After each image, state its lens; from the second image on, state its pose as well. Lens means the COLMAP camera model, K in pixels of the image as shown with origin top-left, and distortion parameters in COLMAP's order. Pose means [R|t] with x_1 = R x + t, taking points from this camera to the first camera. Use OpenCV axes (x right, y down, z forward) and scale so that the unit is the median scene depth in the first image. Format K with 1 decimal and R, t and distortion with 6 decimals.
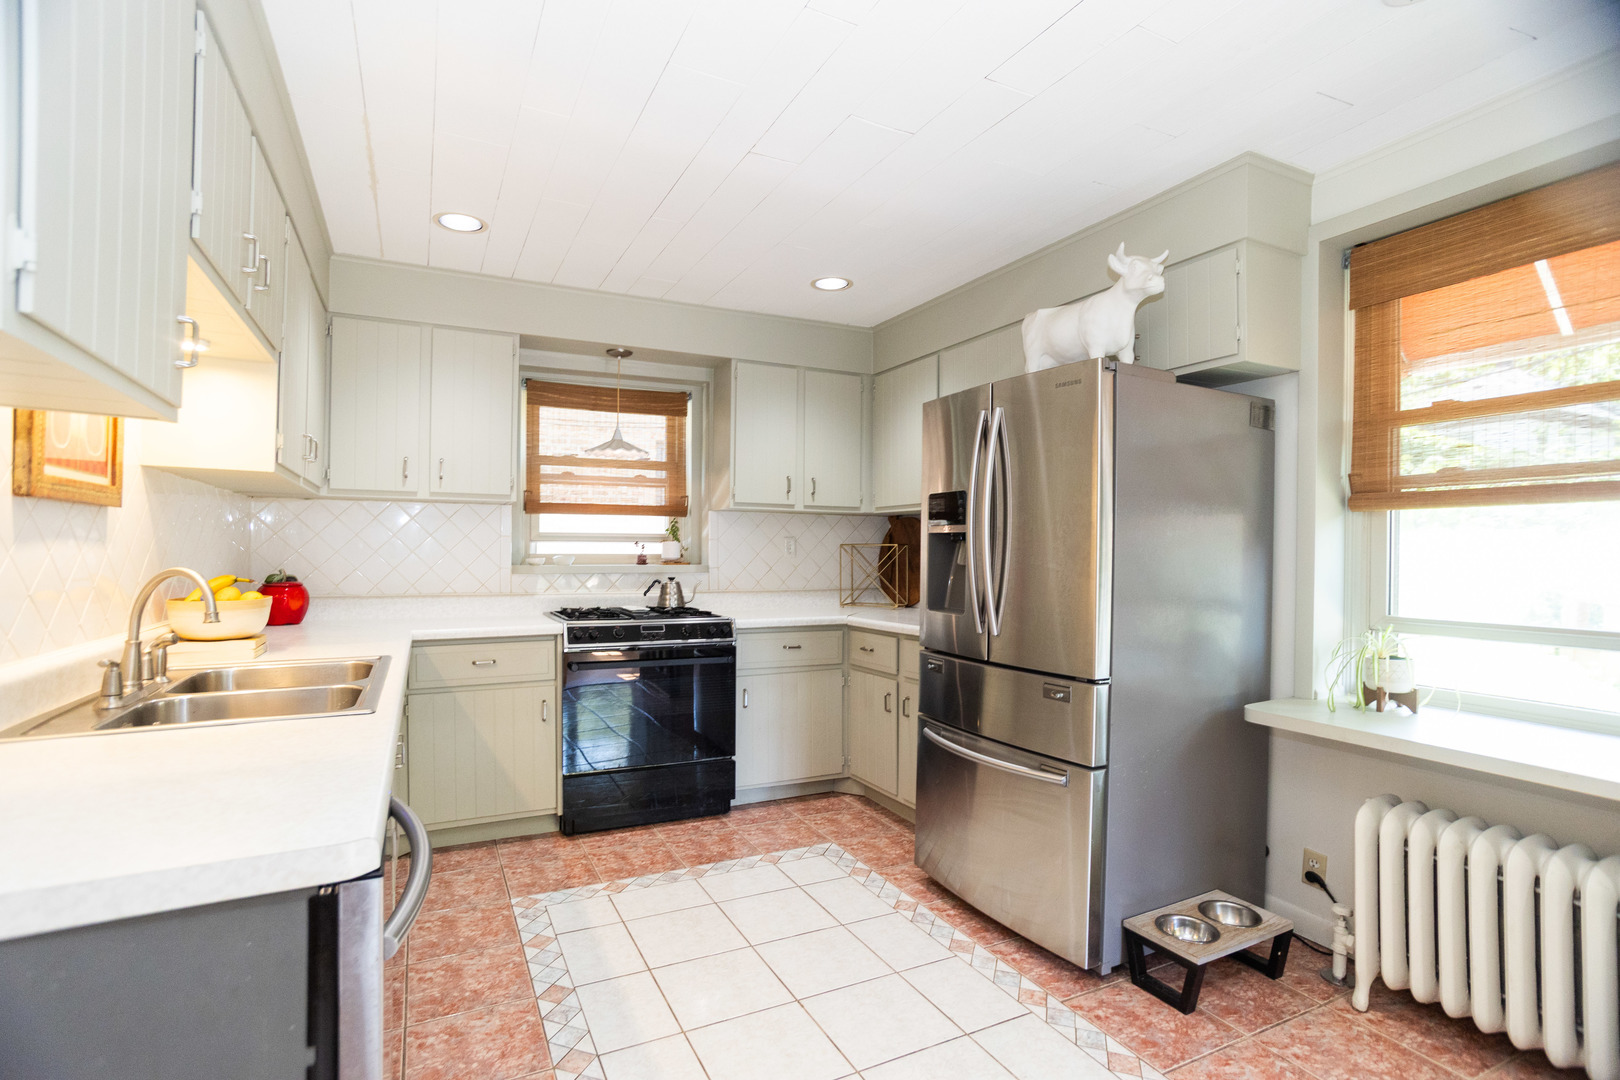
lens RADIAL K [[771.1, 0, 813.4], [0, 771.1, 551.6], [0, 0, 1]] dist [-0.052639, 0.012198]
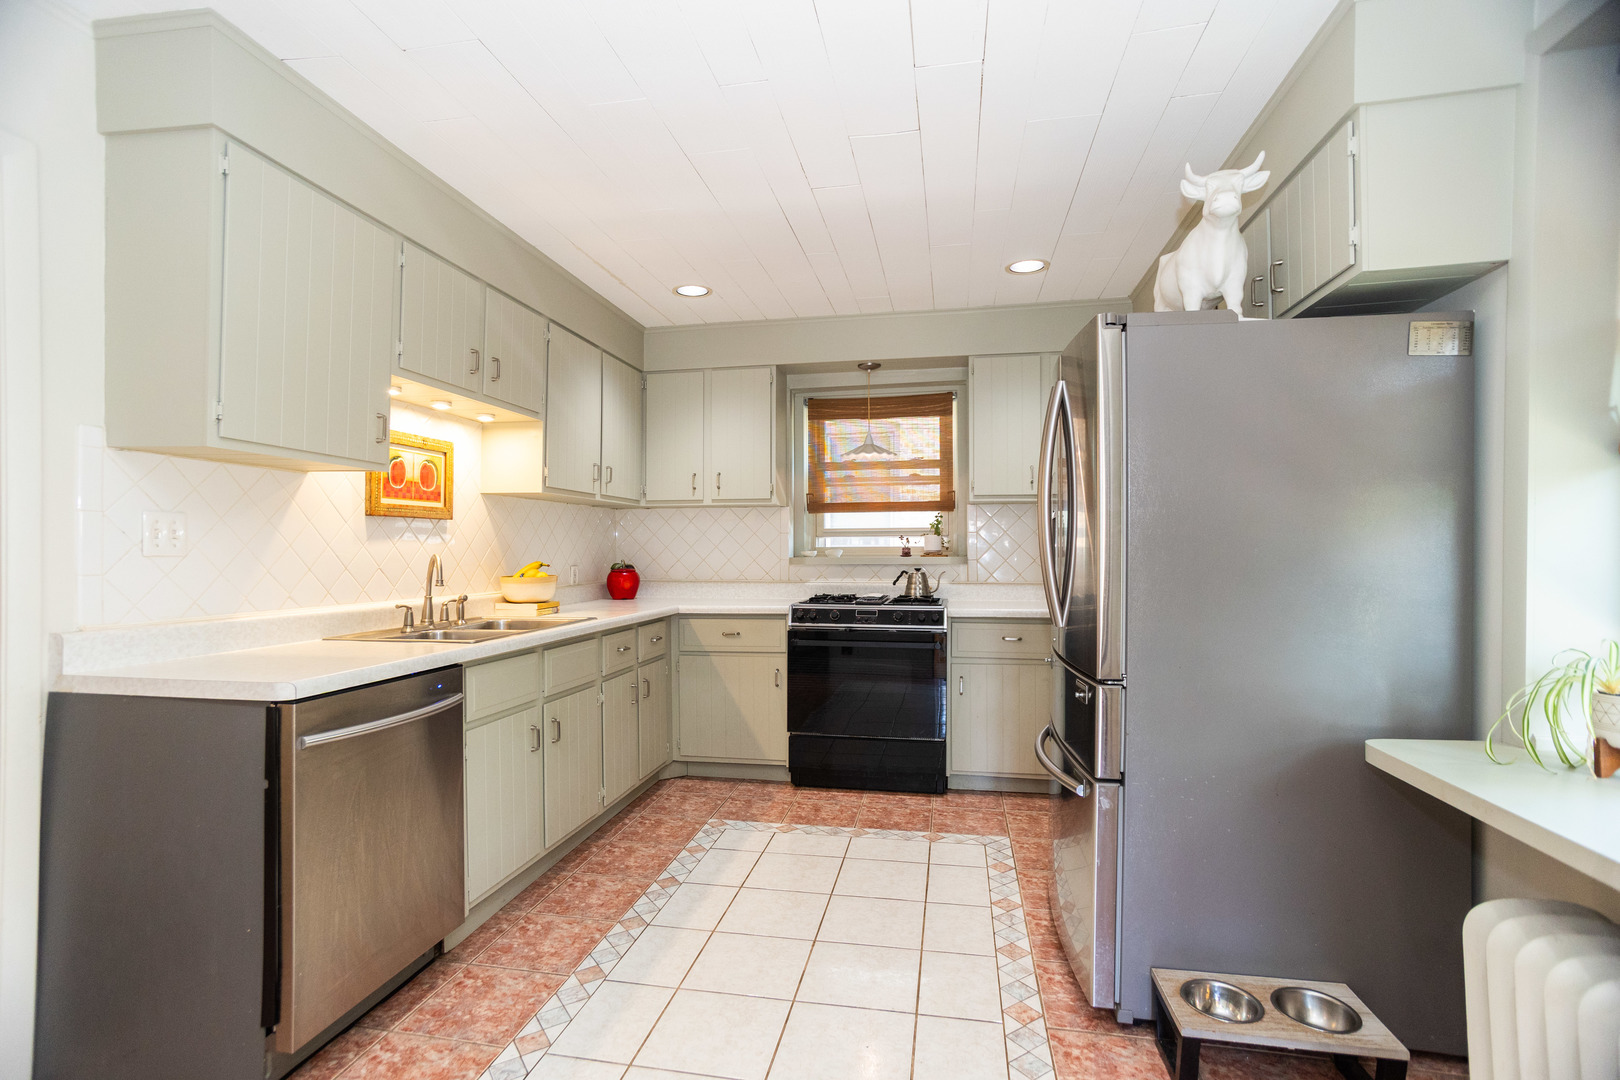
lens RADIAL K [[771.1, 0, 791.7], [0, 771.1, 546.2], [0, 0, 1]] dist [-0.052639, 0.012198]
pose [[0.791570, -0.011735, -0.610966, 0.399234], [0.008971, 0.999931, -0.007583, 0.011235], [0.611013, 0.000522, 0.791621, 0.055793]]
